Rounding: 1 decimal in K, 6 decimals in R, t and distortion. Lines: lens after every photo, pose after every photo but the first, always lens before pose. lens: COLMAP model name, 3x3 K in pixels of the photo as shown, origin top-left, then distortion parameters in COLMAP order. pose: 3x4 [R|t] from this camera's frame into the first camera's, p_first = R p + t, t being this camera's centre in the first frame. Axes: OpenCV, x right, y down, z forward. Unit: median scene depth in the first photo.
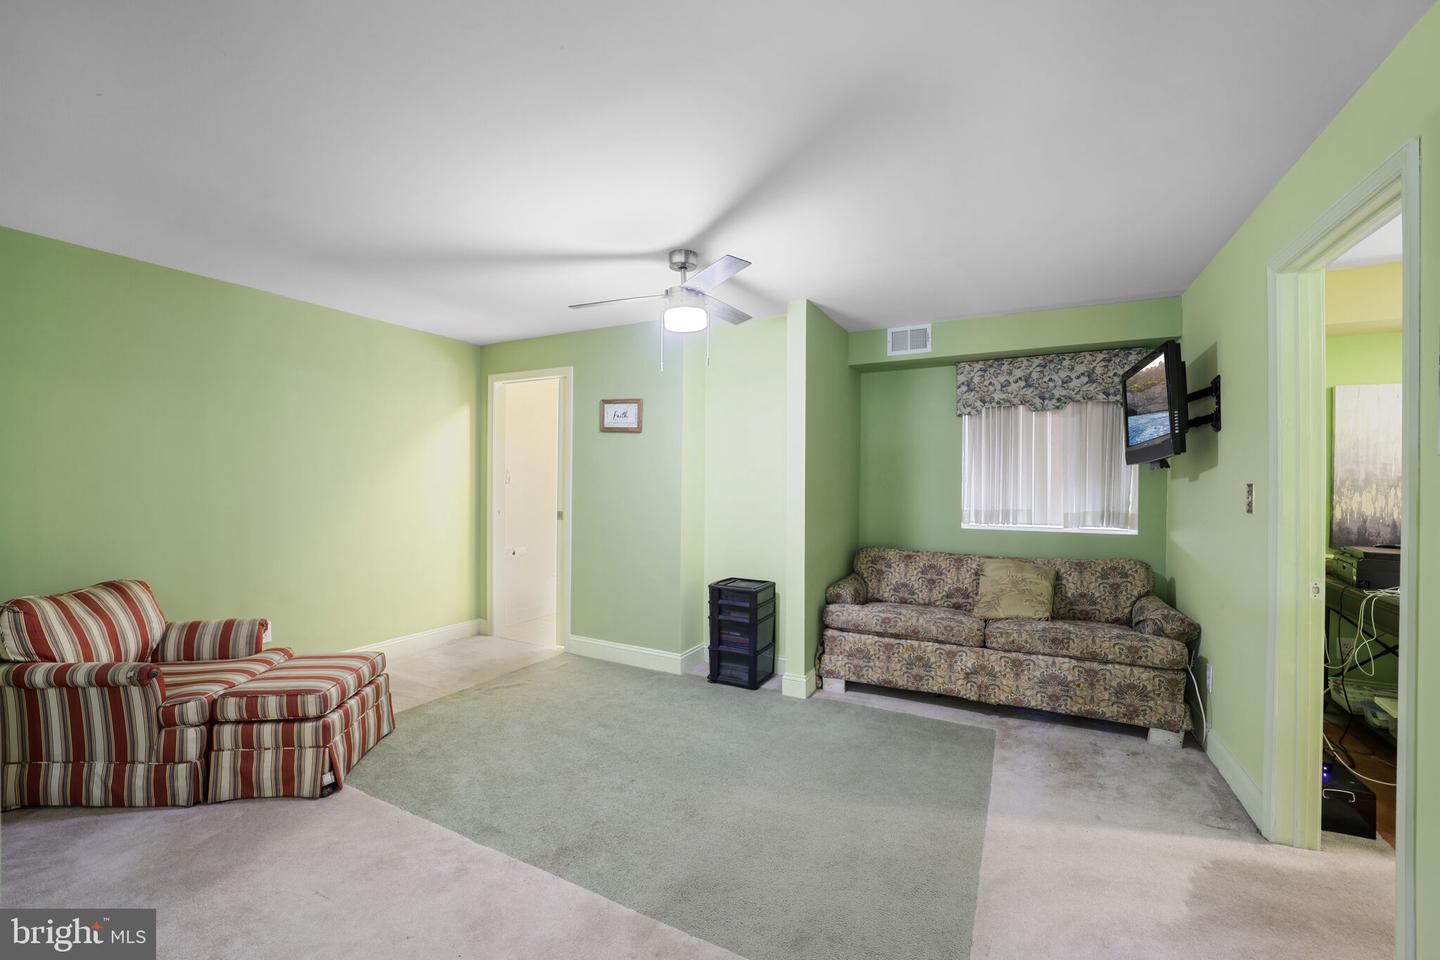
lens RADIAL K [[589.8, 0, 718.5], [0, 589.8, 483.1], [0, 0, 1]] dist [-0.001457, -0.000376]
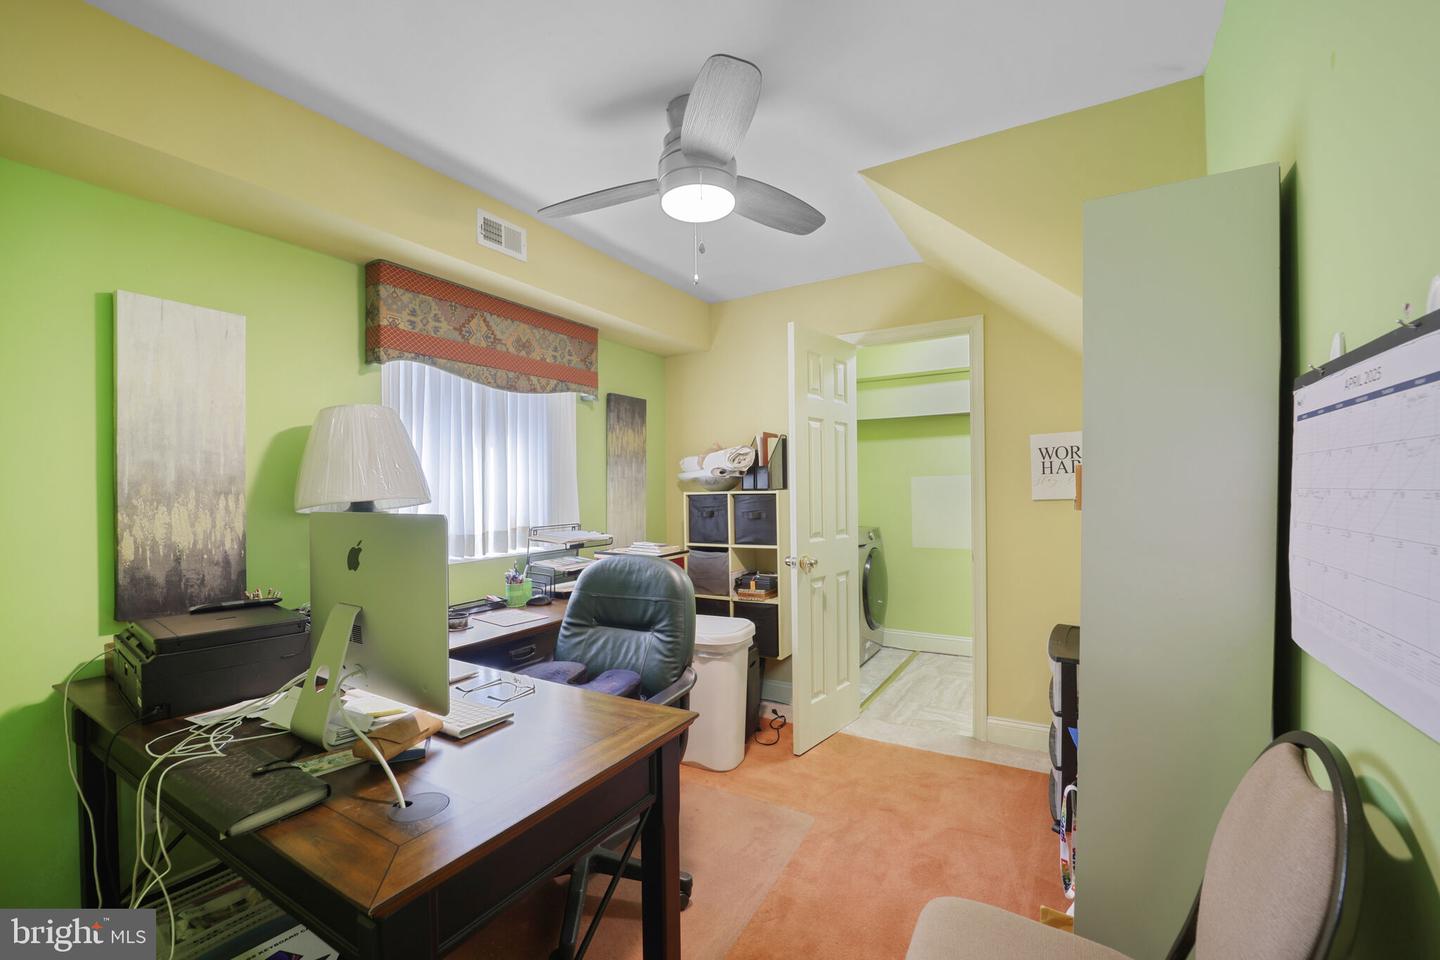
lens RADIAL K [[589.8, 0, 720.2], [0, 589.8, 489.2], [0, 0, 1]] dist [-0.001457, -0.000376]
pose [[0.056245, -0.009129, 0.998375, 0.595935], [0.016300, 0.999833, 0.008224, 0.004804], [-0.998284, 0.015811, 0.056385, 0.481074]]
